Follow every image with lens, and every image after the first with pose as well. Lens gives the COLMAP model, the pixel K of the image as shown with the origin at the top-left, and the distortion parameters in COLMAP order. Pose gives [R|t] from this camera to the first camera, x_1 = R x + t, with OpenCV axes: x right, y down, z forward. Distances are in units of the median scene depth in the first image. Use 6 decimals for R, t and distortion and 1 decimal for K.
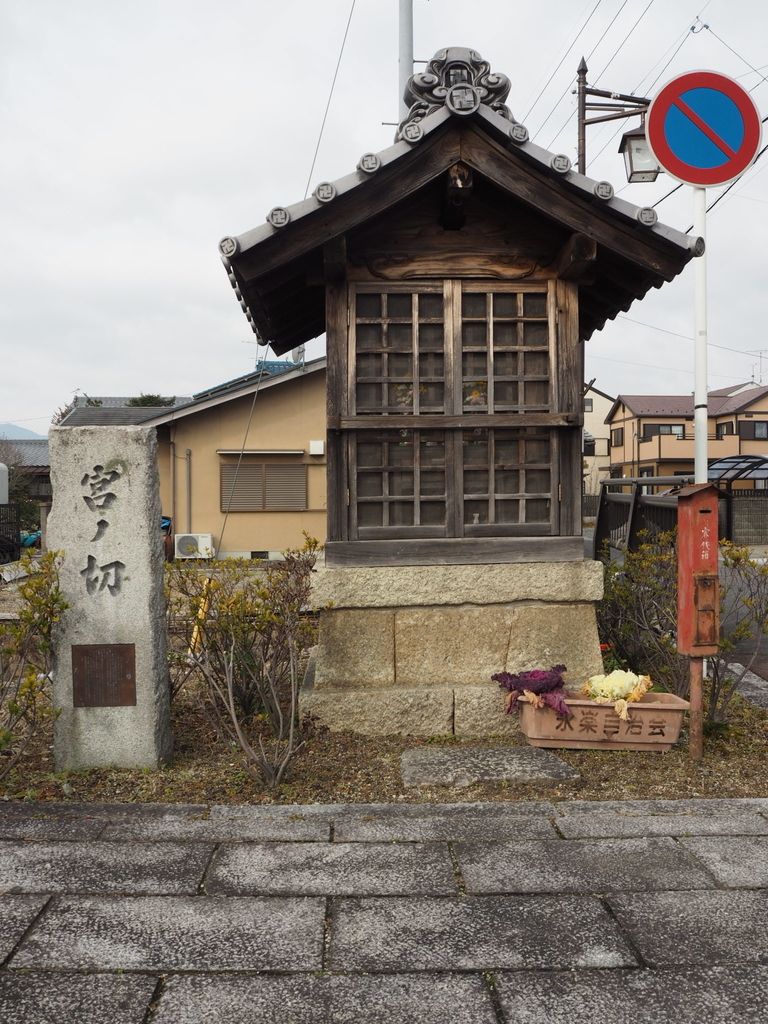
lens RADIAL K [[895.3, 0, 384.0], [0, 895.3, 512.0], [0, 0, 1]] dist [-0.002345, -0.003722]
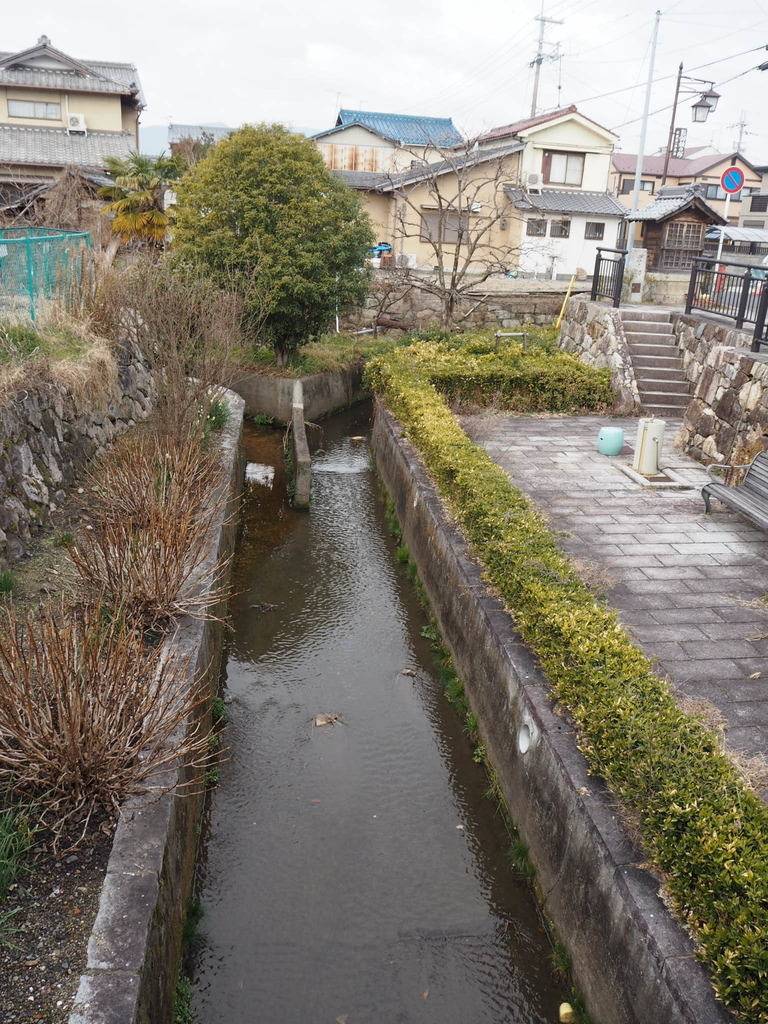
lens RADIAL K [[895.3, 0, 384.0], [0, 895.3, 512.0], [0, 0, 1]] dist [-0.002345, -0.003722]
pose [[0.994454, 0.037502, 0.098257, -1.794371], [-0.065387, 0.952216, 0.298343, -0.061901], [-0.082374, -0.303113, 0.949388, -3.695829]]
